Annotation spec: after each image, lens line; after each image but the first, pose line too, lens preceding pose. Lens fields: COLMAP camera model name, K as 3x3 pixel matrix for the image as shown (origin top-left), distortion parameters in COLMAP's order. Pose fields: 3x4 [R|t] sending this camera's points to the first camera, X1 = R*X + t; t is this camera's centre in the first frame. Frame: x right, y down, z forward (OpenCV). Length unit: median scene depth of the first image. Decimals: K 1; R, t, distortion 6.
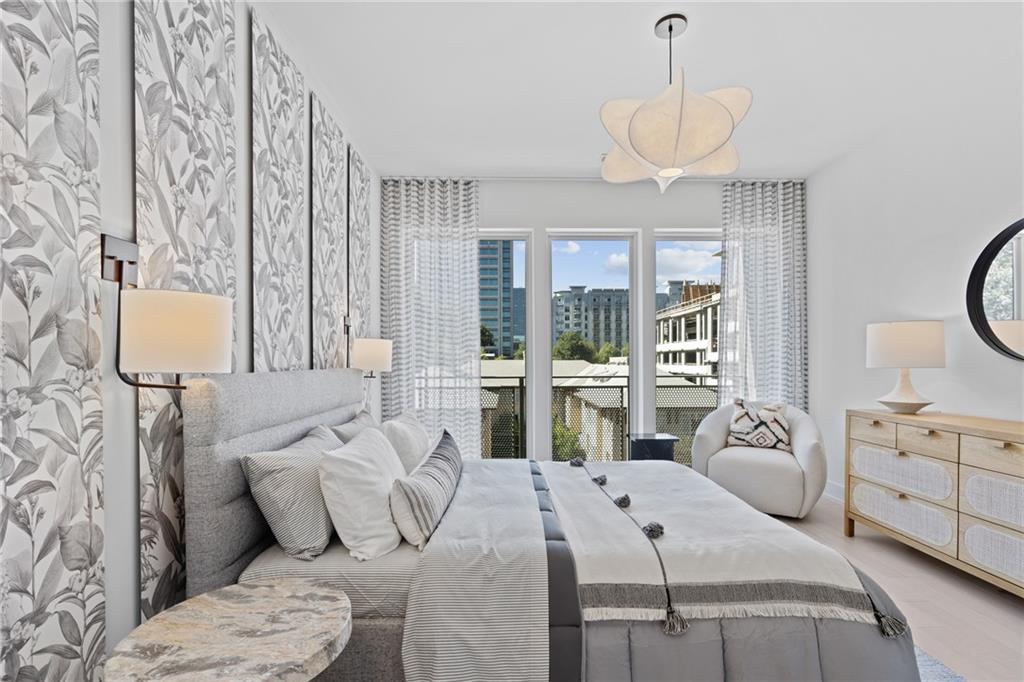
lens RADIAL K [[462.0, 0, 512.1], [0, 462.0, 359.4], [0, 0, 1]] dist [0.000285, 0.000532]
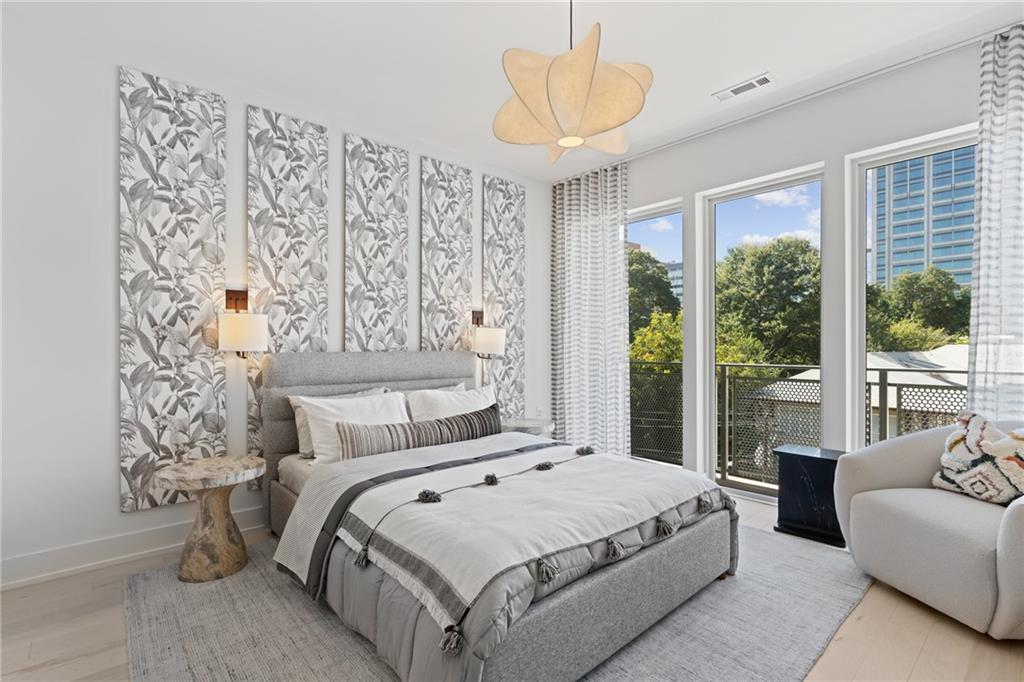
lens RADIAL K [[469.1, 0, 508.3], [0, 469.1, 340.1], [0, 0, 1]] dist [0.000072, 0.000494]
pose [[0.650581, -0.003912, -0.759427, 1.436932], [0.000344, 0.999988, -0.004856, -0.007930], [0.759437, 0.002898, 0.650574, 0.440910]]
